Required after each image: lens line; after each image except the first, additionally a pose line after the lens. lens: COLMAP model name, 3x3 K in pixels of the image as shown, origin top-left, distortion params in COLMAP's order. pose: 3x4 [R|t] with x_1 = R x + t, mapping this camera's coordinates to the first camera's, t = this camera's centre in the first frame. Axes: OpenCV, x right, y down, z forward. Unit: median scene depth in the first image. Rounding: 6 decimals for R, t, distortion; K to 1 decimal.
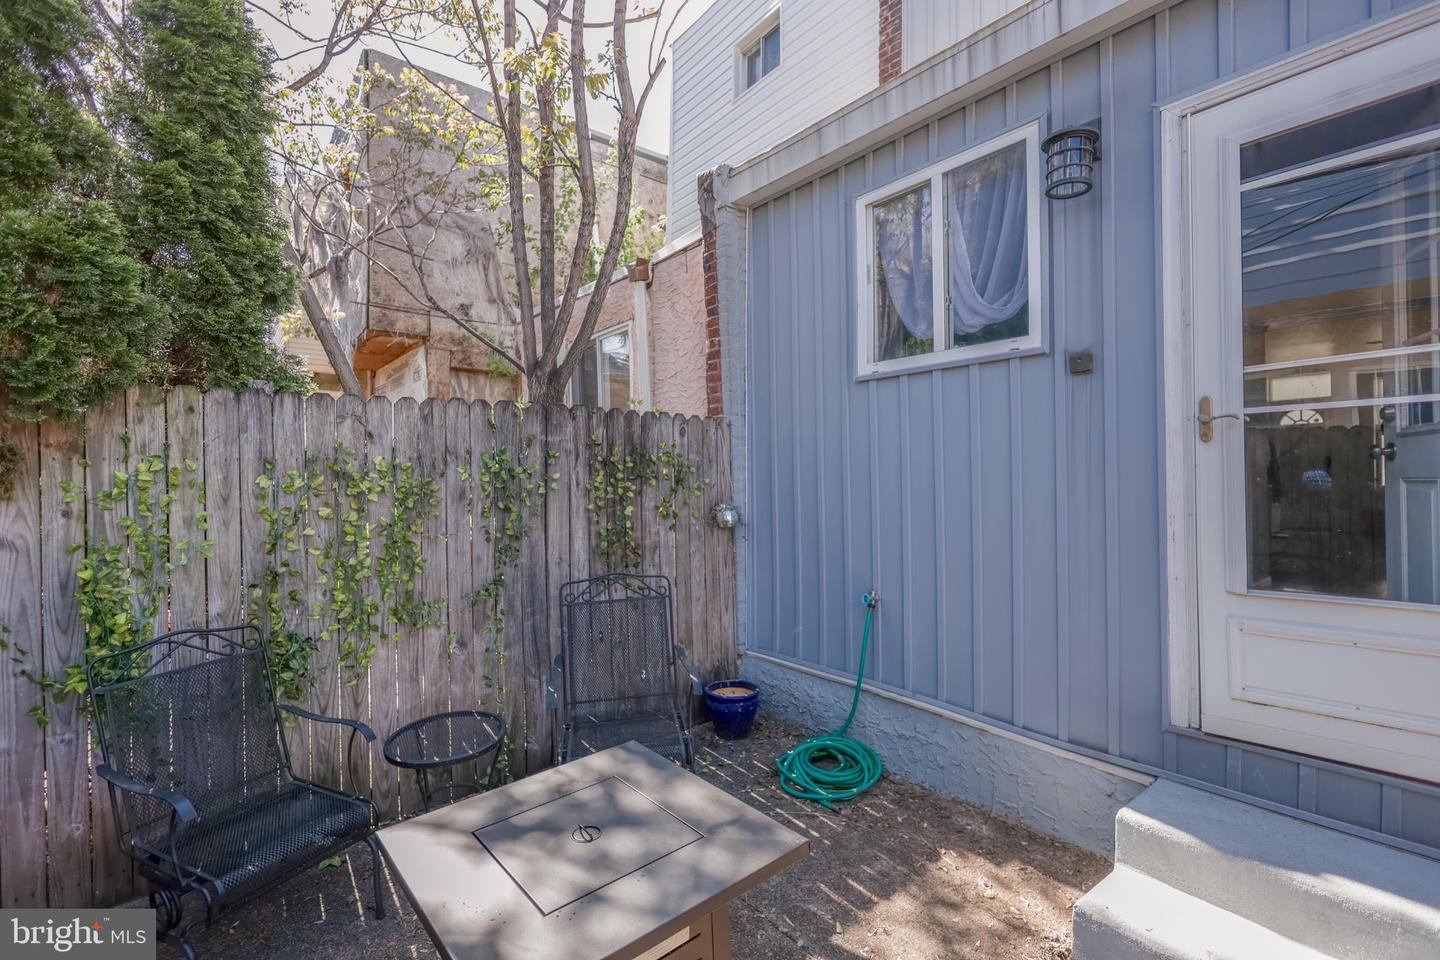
lens RADIAL K [[669.4, 0, 721.6], [0, 669.4, 481.2], [0, 0, 1]] dist [0.001285, 0.002192]
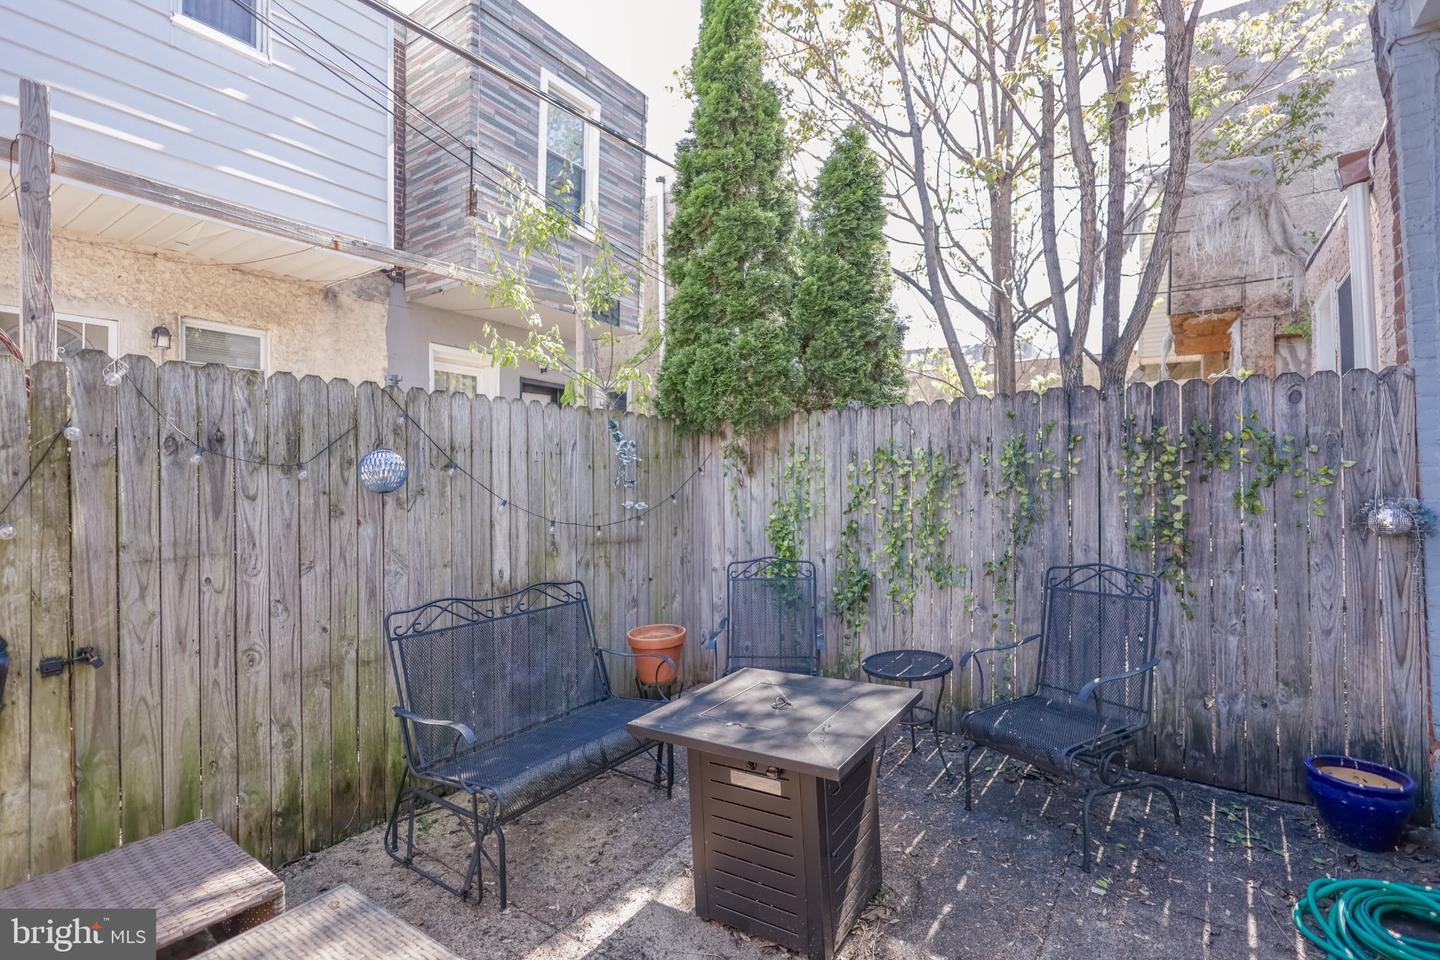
lens RADIAL K [[669.4, 0, 715.6], [0, 669.4, 477.0], [0, 0, 1]] dist [0.001285, 0.002192]
pose [[0.277308, 0.005304, -0.960767, 0.538710], [-0.001222, 0.999986, 0.005168, 0.011857], [0.960780, -0.000260, 0.277310, 0.215370]]
